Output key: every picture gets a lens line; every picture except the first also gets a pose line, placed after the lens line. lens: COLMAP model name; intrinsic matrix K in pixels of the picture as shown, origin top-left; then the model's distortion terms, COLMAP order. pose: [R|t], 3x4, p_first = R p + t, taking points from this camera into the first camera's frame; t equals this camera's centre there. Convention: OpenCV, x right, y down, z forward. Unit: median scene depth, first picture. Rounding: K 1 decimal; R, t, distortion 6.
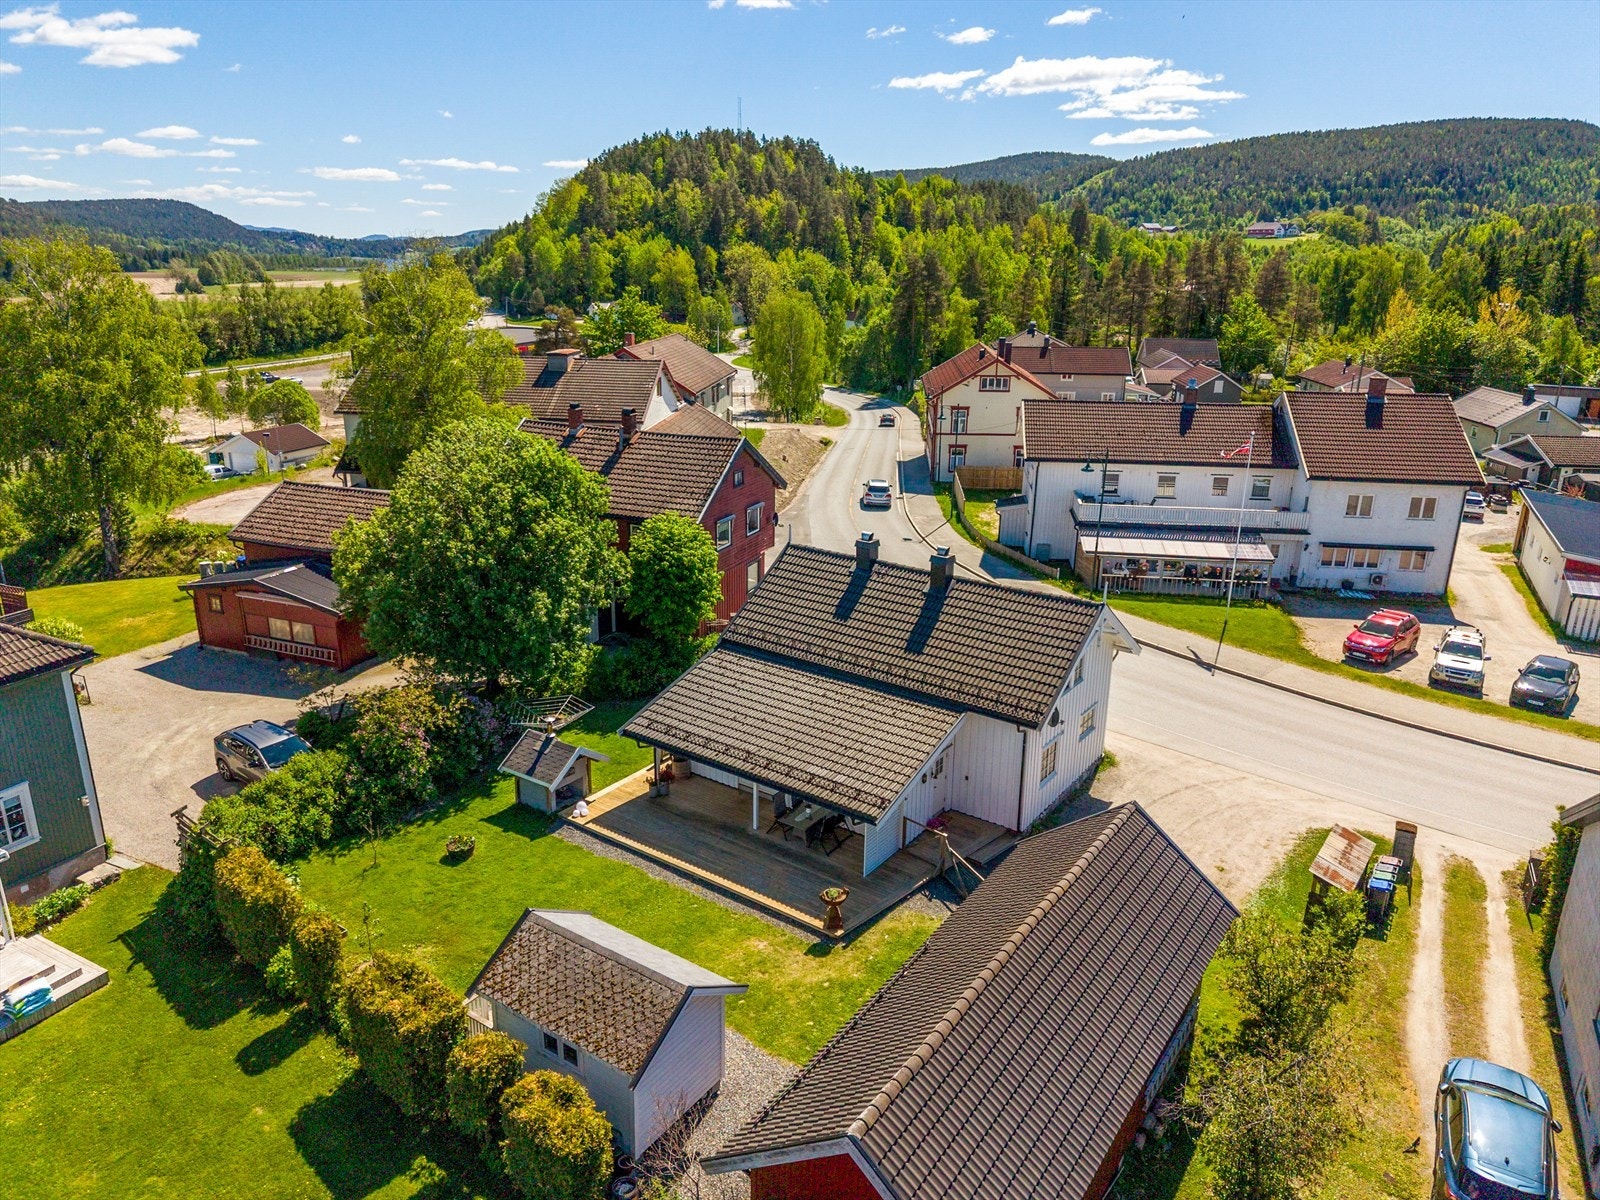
lens RADIAL K [[1057.0, 0, 794.7], [0, 1057.0, 621.9], [0, 0, 1]] dist [0.002666, -0.004226]
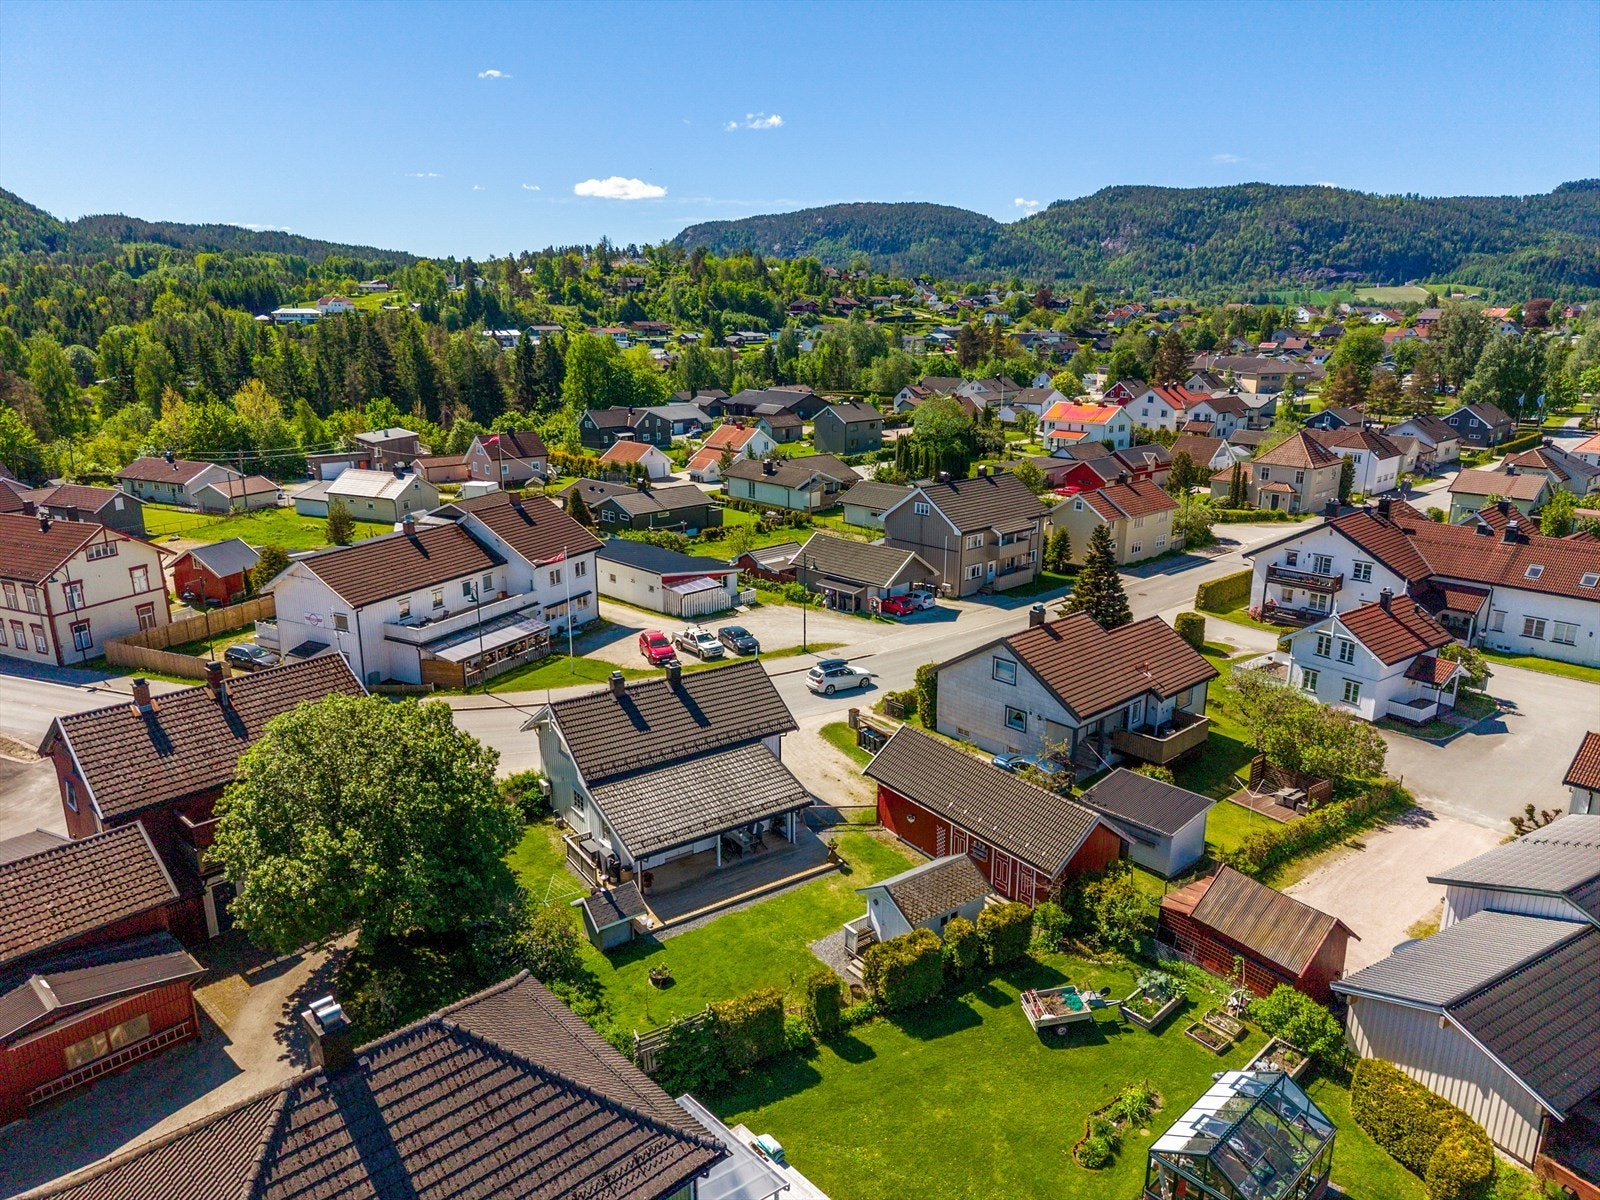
lens RADIAL K [[1062.1, 0, 800.0], [0, 1062.1, 600.0], [0, 0, 1]] dist [0.006496, -0.020659]
pose [[0.333606, -0.260870, 0.905900, -0.719775], [0.308104, 0.938350, 0.156753, -0.208021], [-0.890943, 0.226817, 0.393414, 0.106928]]
